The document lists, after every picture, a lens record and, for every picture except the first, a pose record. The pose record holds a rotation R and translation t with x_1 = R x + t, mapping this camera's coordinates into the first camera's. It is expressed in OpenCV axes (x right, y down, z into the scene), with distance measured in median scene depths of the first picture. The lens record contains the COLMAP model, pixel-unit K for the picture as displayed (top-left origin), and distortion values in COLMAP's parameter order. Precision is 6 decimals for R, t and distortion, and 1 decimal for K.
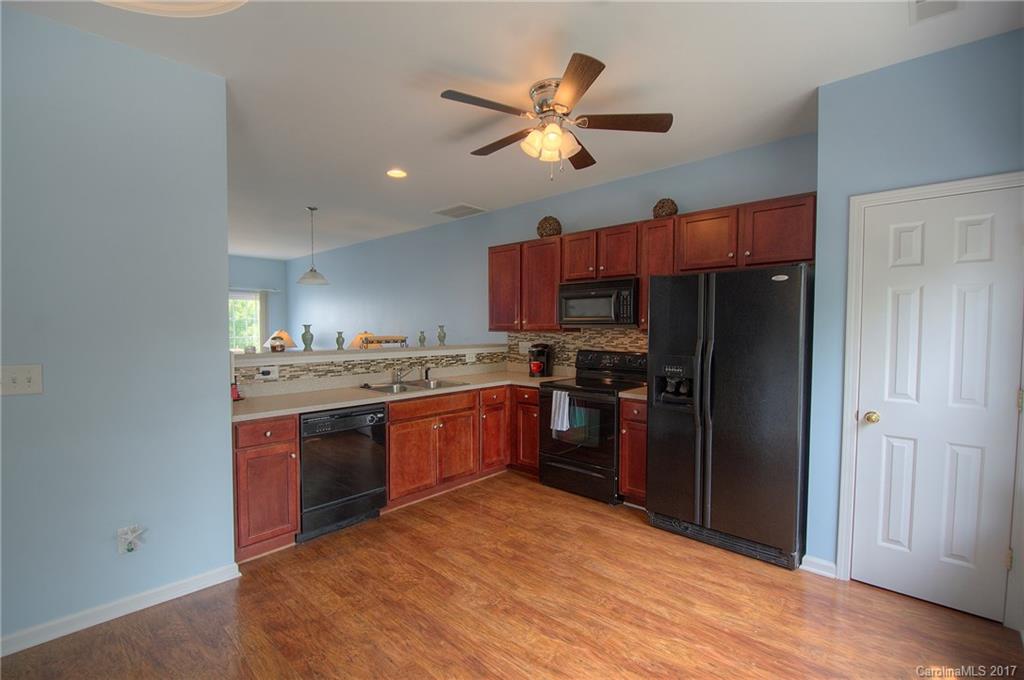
lens RADIAL K [[445.4, 0, 515.3], [0, 445.4, 341.0], [0, 0, 1]] dist [0.001091, -0.016400]
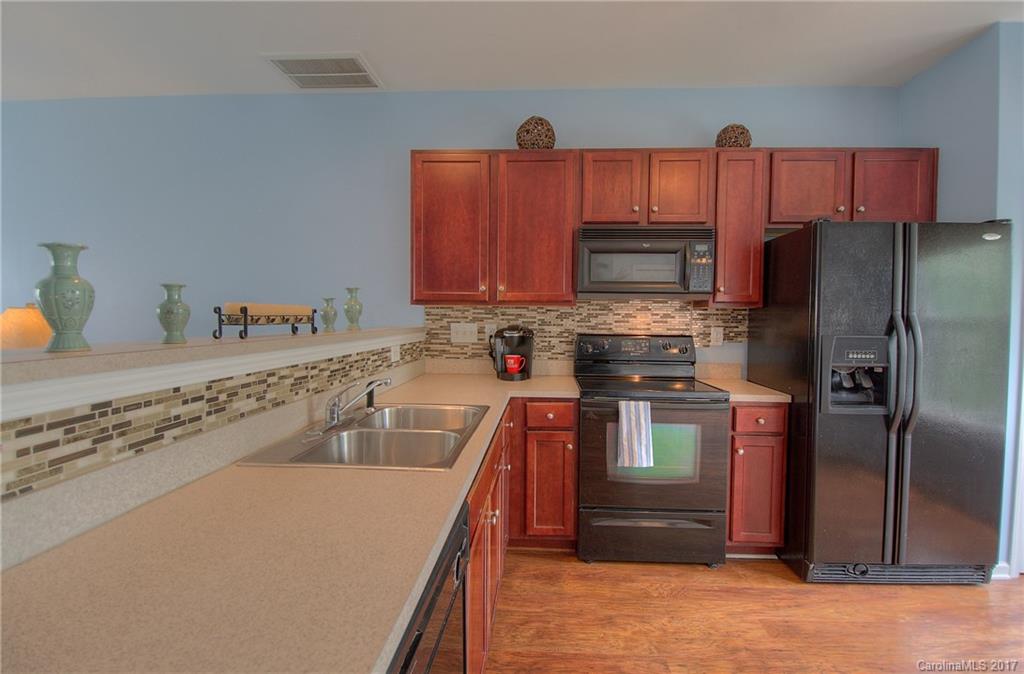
lens RADIAL K [[458.0, 0, 518.2], [0, 458.0, 330.9], [0, 0, 1]] dist [0.012324, -0.027279]
pose [[0.776052, -0.013749, 0.630519, -0.413591], [0.011219, 0.999905, 0.007995, 0.010935], [-0.630569, 0.000869, 0.776133, 0.625751]]
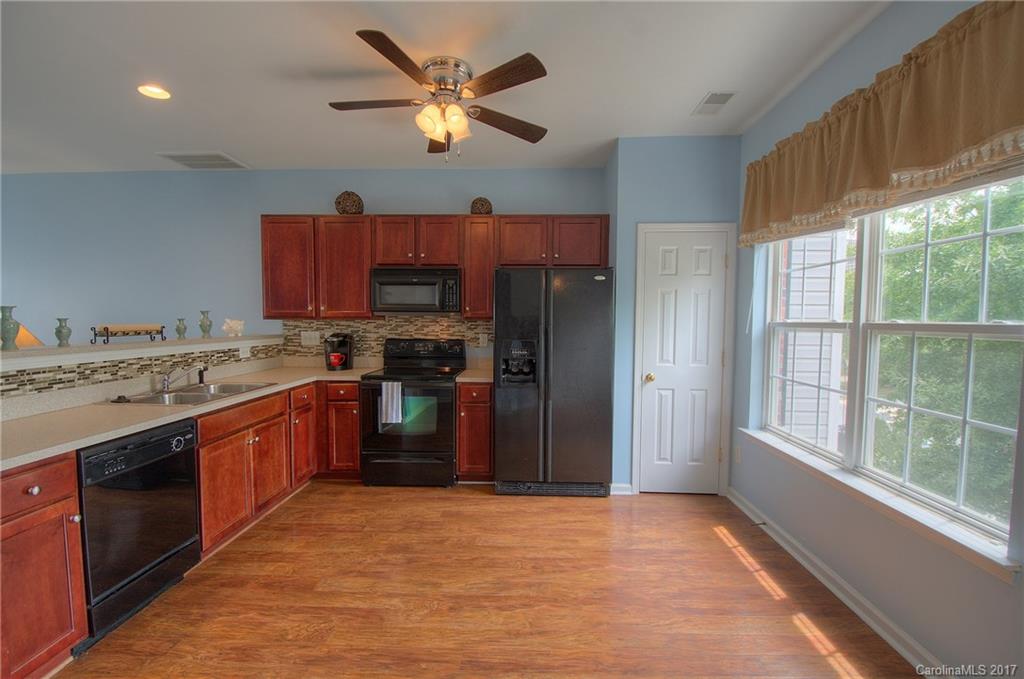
lens RADIAL K [[445.4, 0, 515.3], [0, 445.4, 340.5], [0, 0, 1]] dist [0.001091, -0.016400]
pose [[0.758775, -0.027097, 0.650789, -0.315145], [0.014164, 0.999584, 0.025105, 0.004408], [-0.651199, -0.009831, 0.758843, 0.114314]]
